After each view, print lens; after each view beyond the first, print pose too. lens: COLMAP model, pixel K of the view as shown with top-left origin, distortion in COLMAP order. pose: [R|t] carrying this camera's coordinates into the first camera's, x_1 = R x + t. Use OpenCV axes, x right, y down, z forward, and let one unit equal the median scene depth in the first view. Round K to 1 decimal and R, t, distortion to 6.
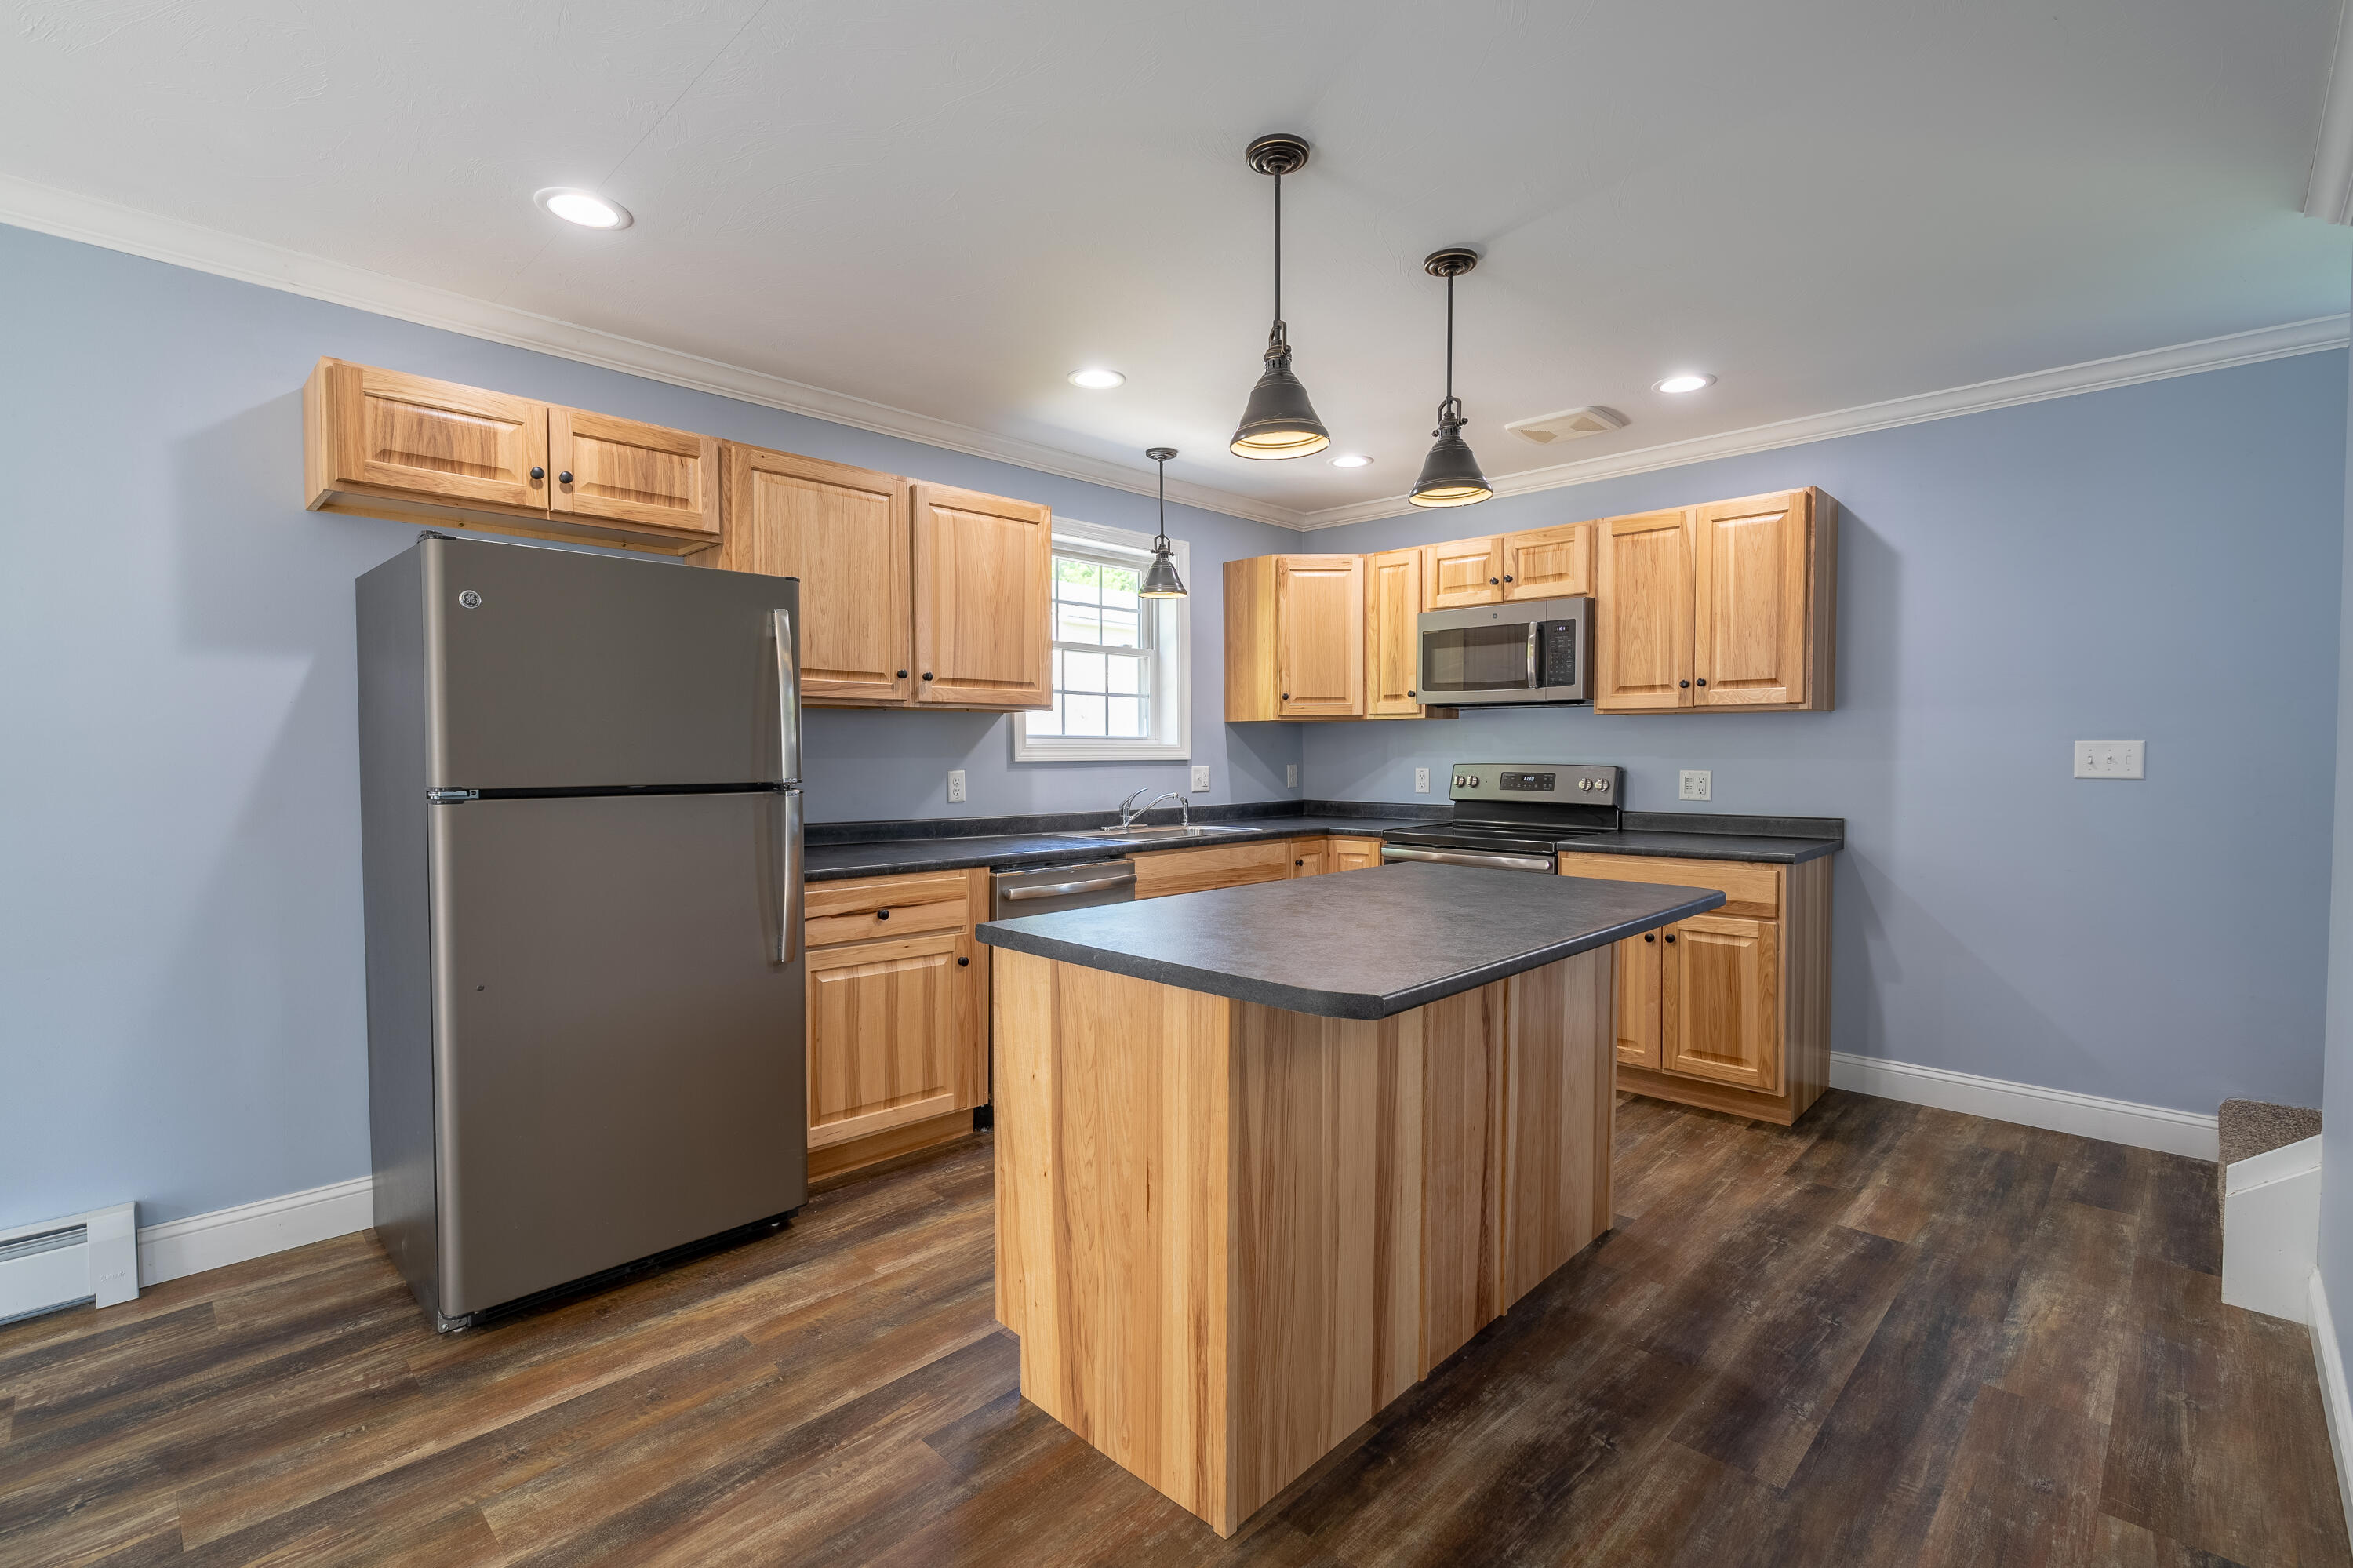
lens RADIAL K [[1058.4, 0, 1184.5], [0, 1058.4, 782.8], [0, 0, 1]] dist [-0.003490, 0.001110]
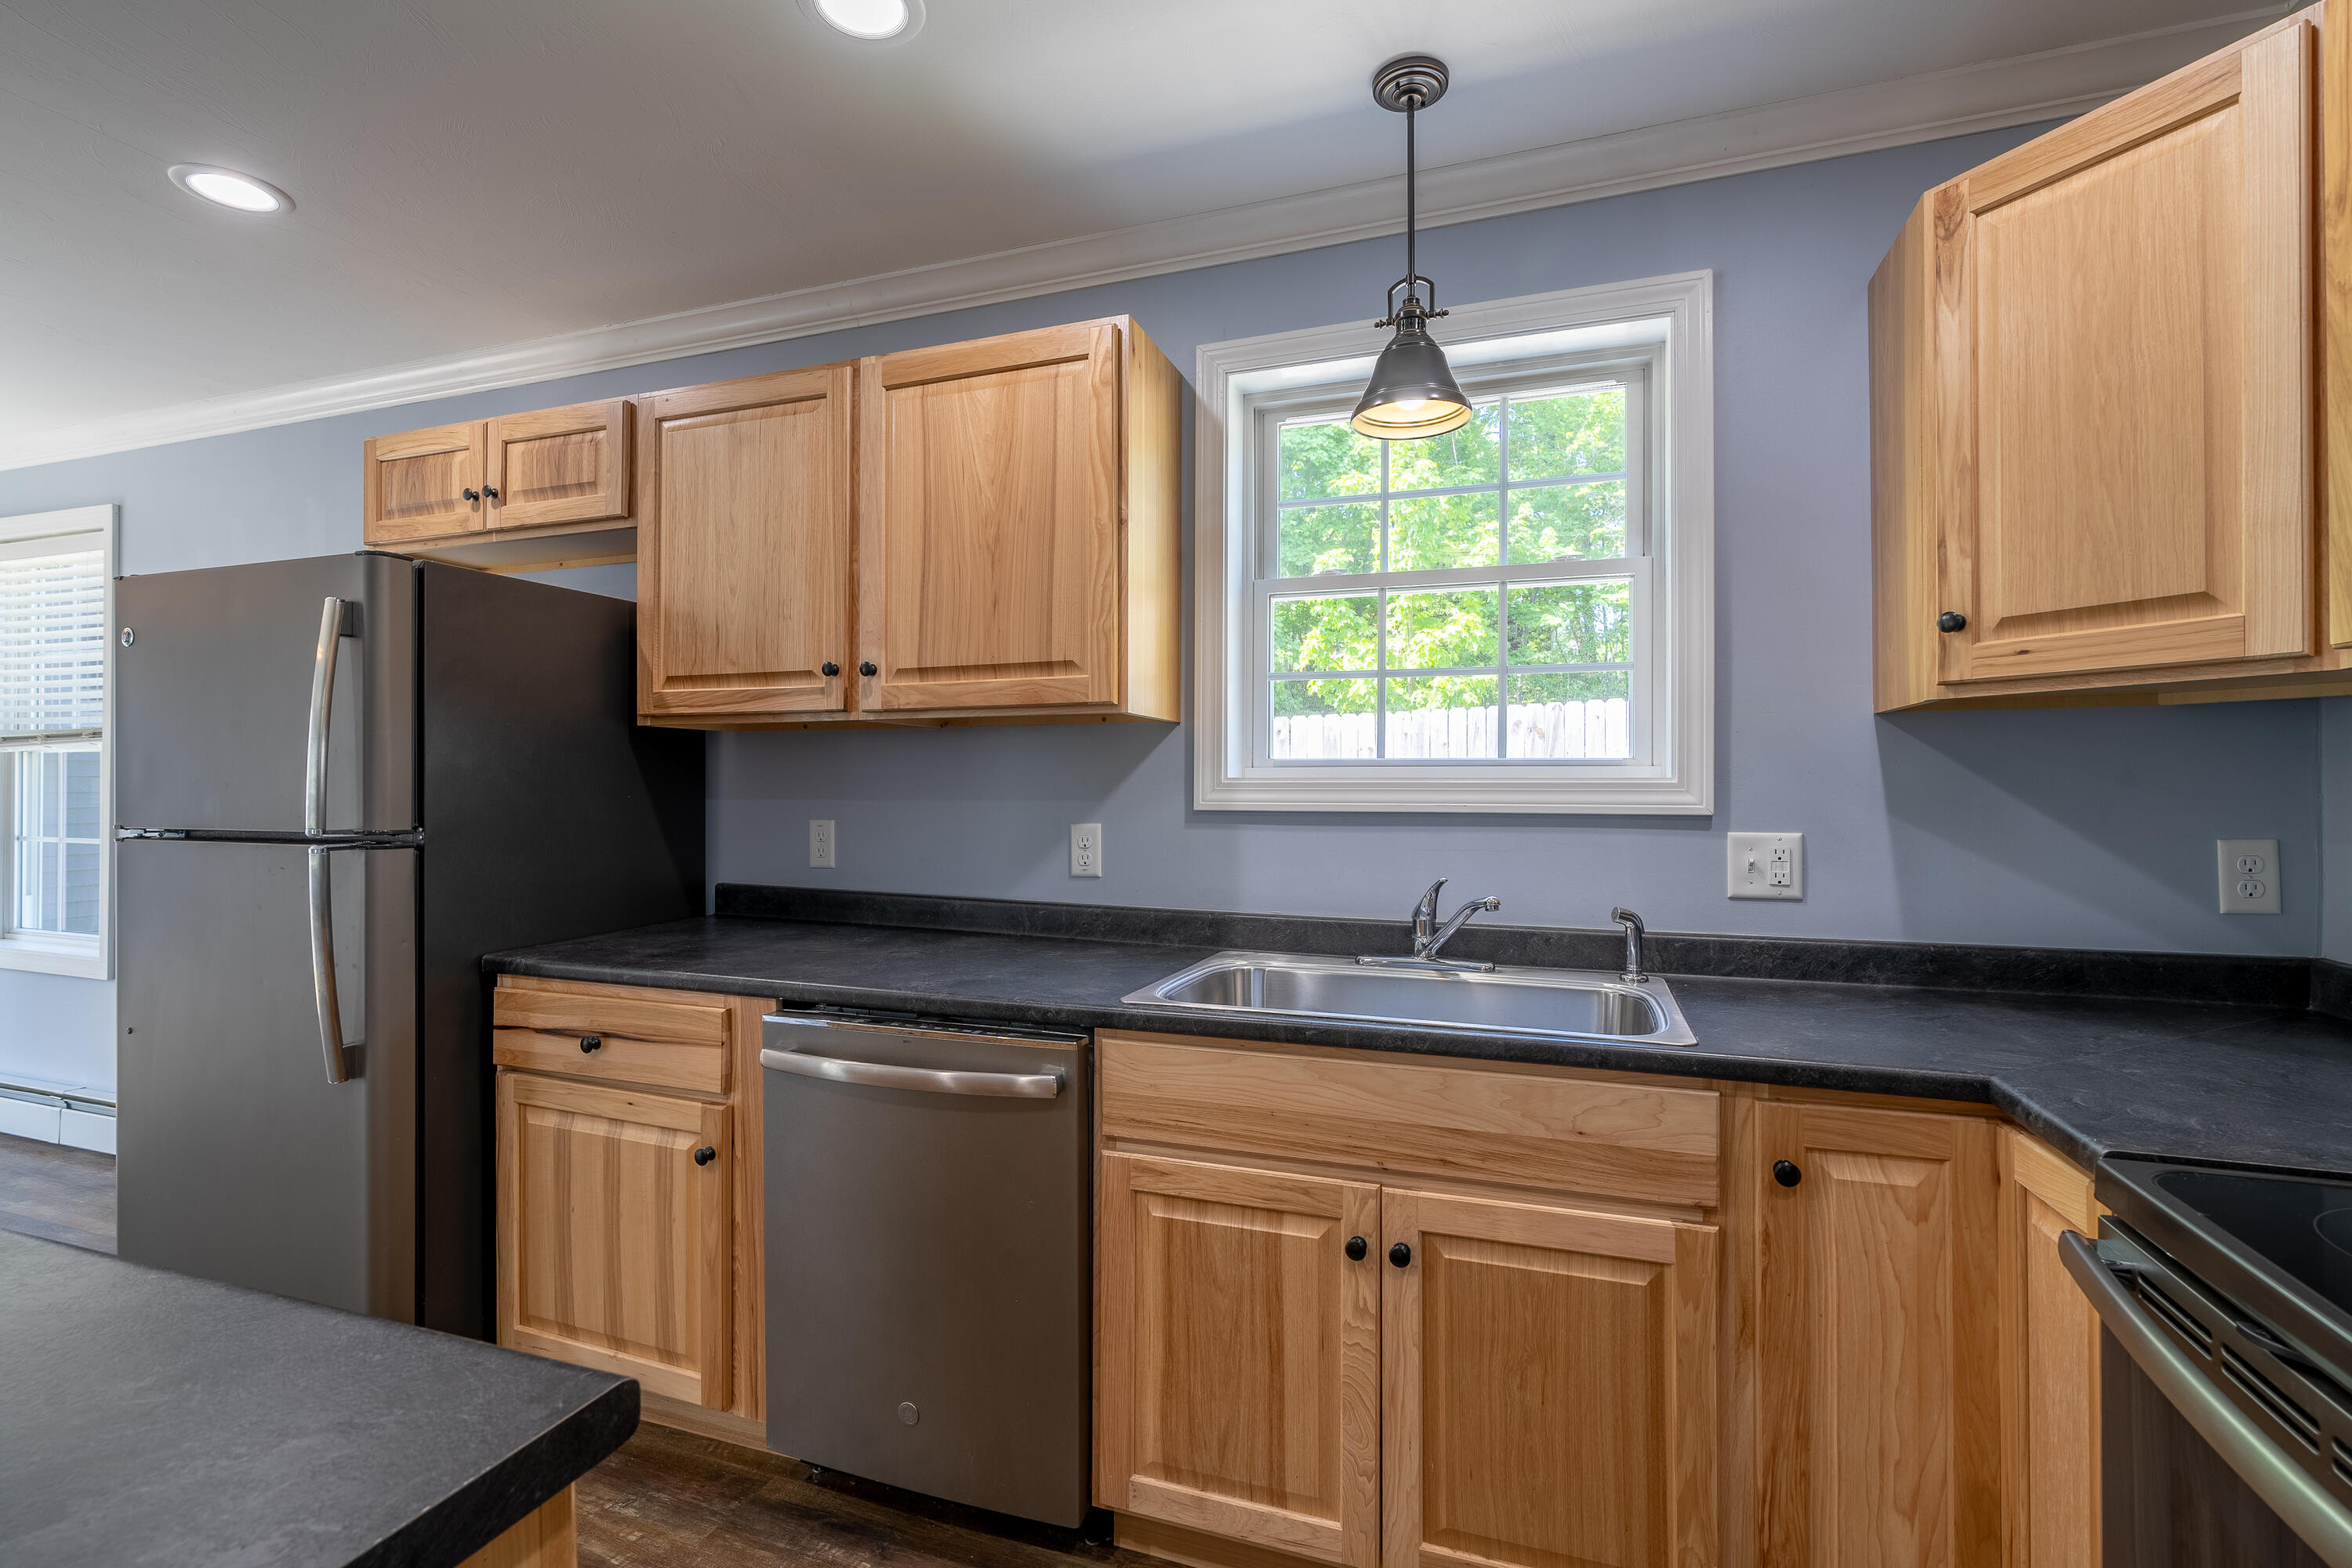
lens RADIAL K [[1057.9, 0, 1184.0], [0, 1057.9, 782.8], [0, 0, 1]] dist [-0.003490, 0.001110]
pose [[0.414756, 0.000315, -0.909933, 0.378820], [-0.028846, 0.999502, -0.012802, -0.031015], [0.909475, 0.031557, 0.414559, 0.886110]]
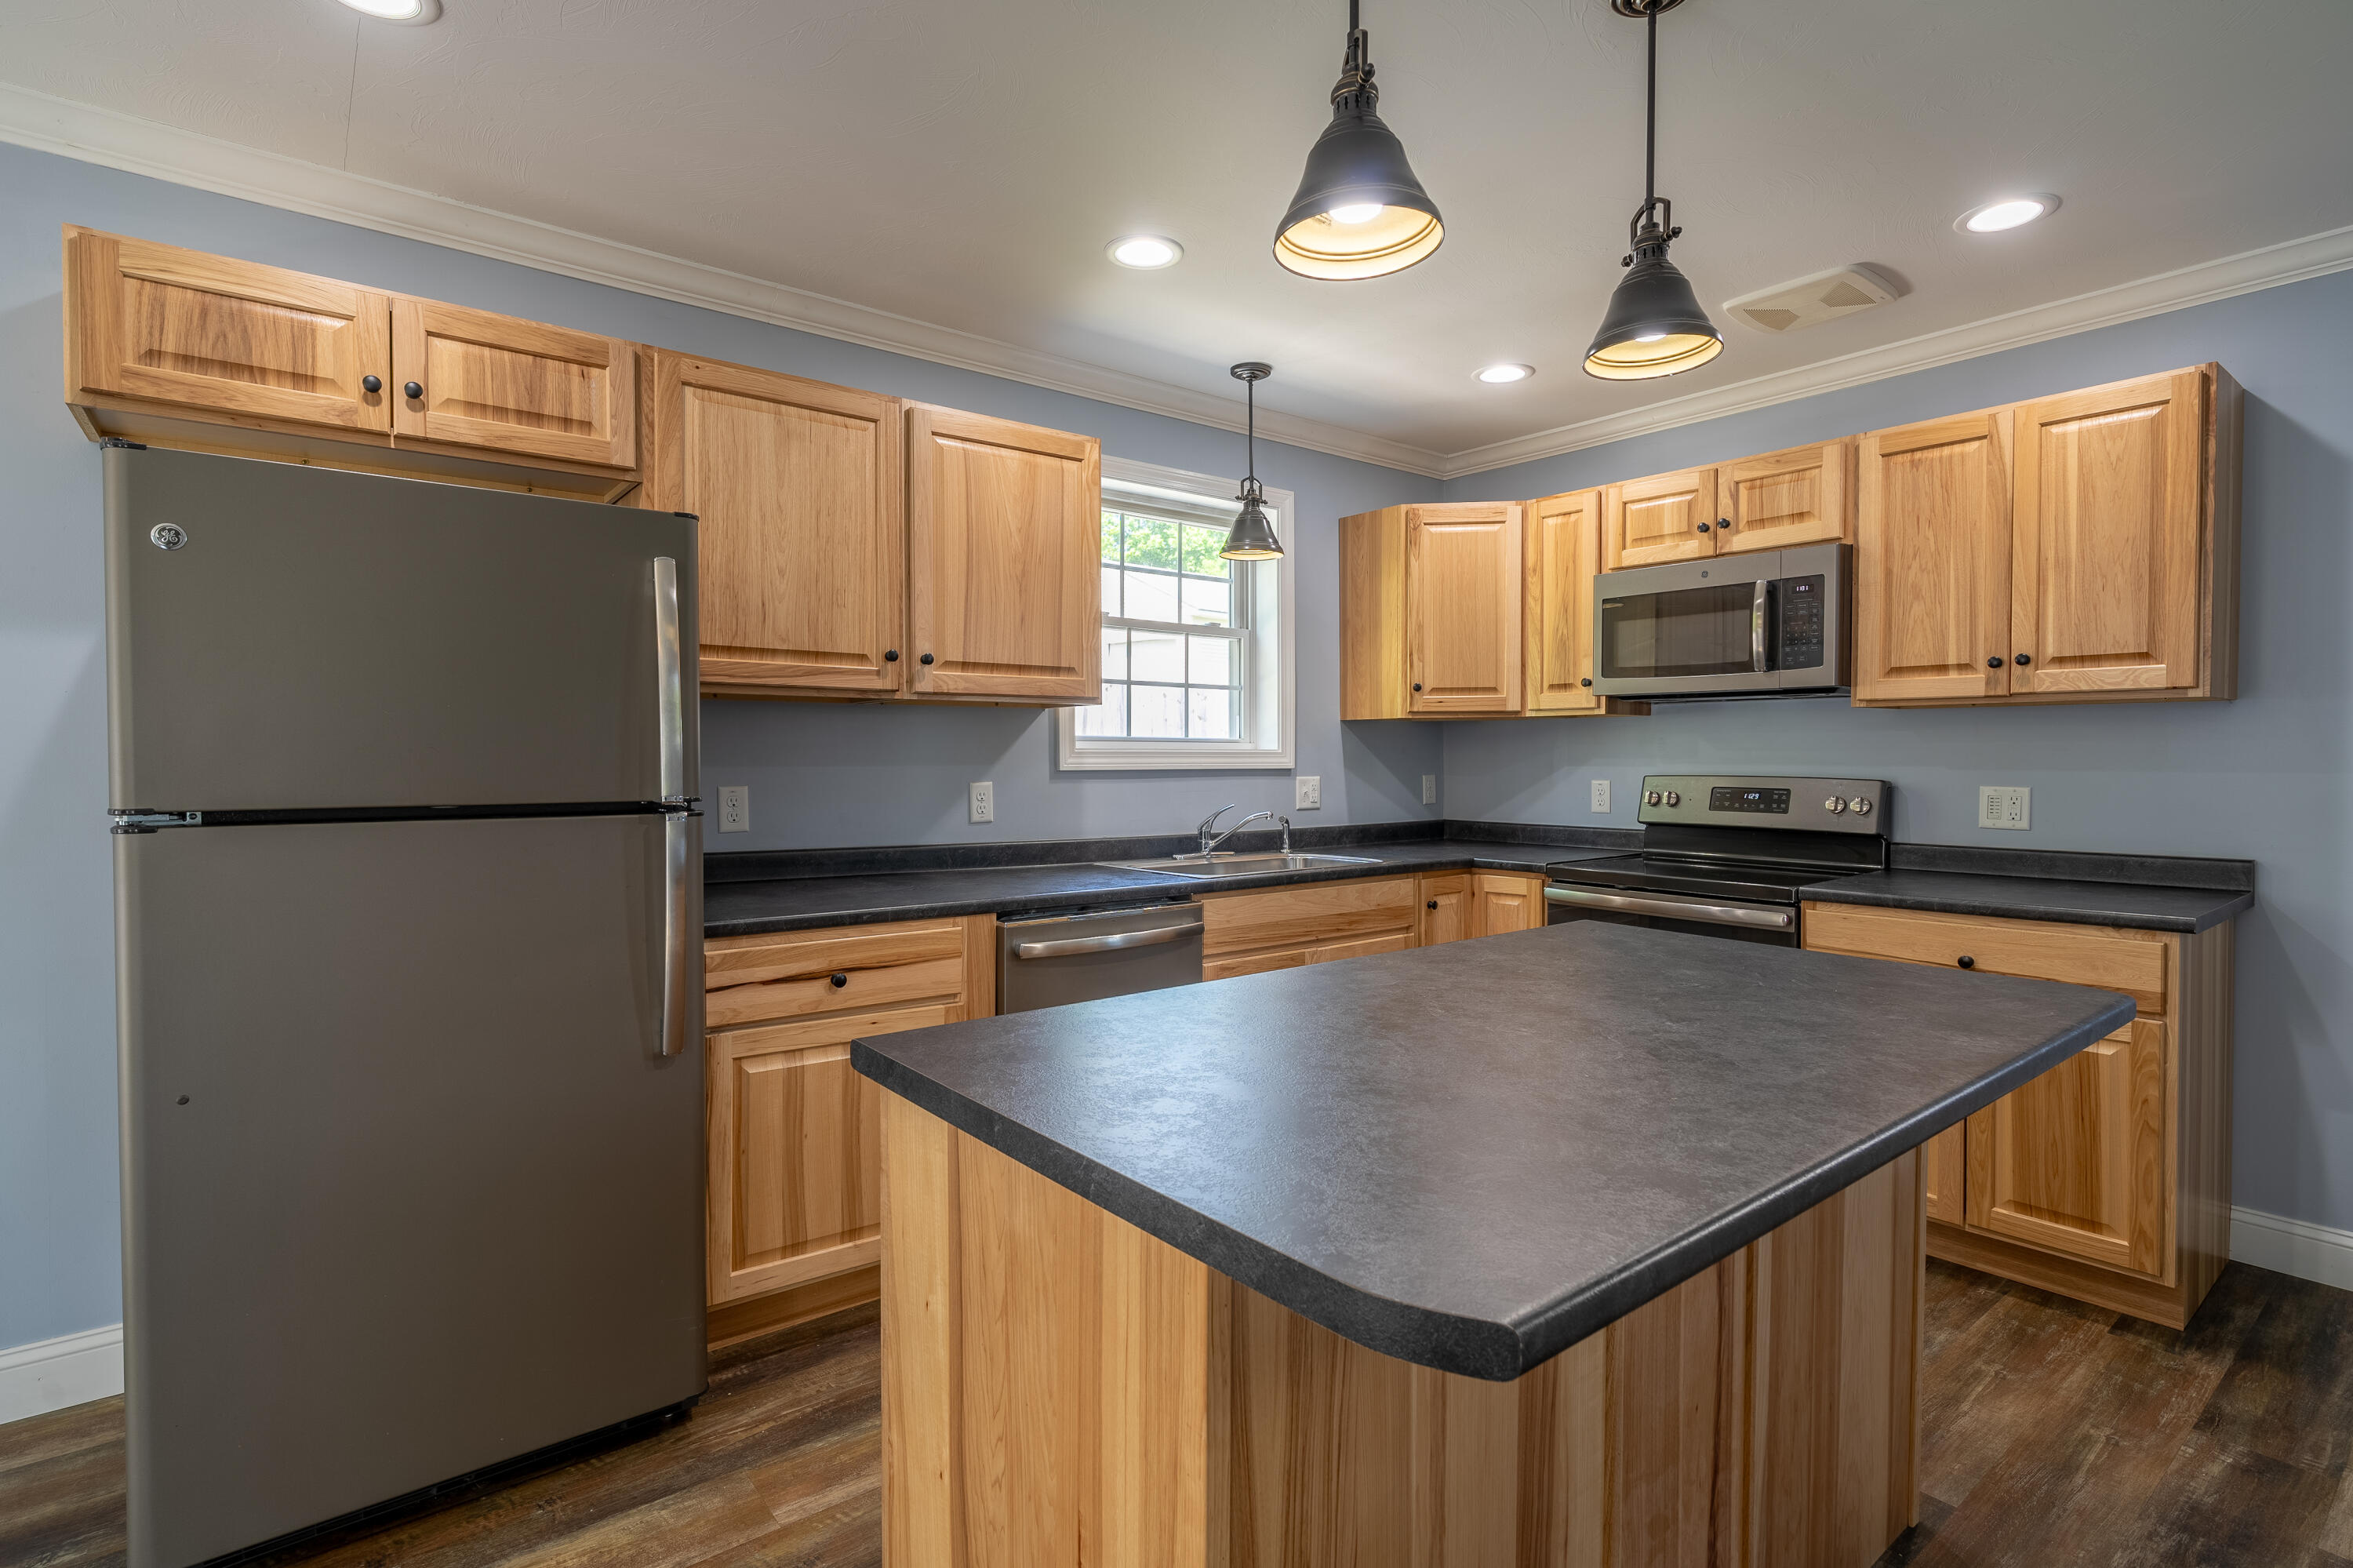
lens RADIAL K [[1130.9, 0, 1185.5], [0, 1130.9, 780.1], [0, 0, 1]] dist [-0.002628, 0.000644]
pose [[0.991664, 0.004609, -0.128765, 0.045135], [-0.005800, 0.999944, -0.008877, -0.007135], [0.128717, 0.009550, 0.991635, 0.211836]]
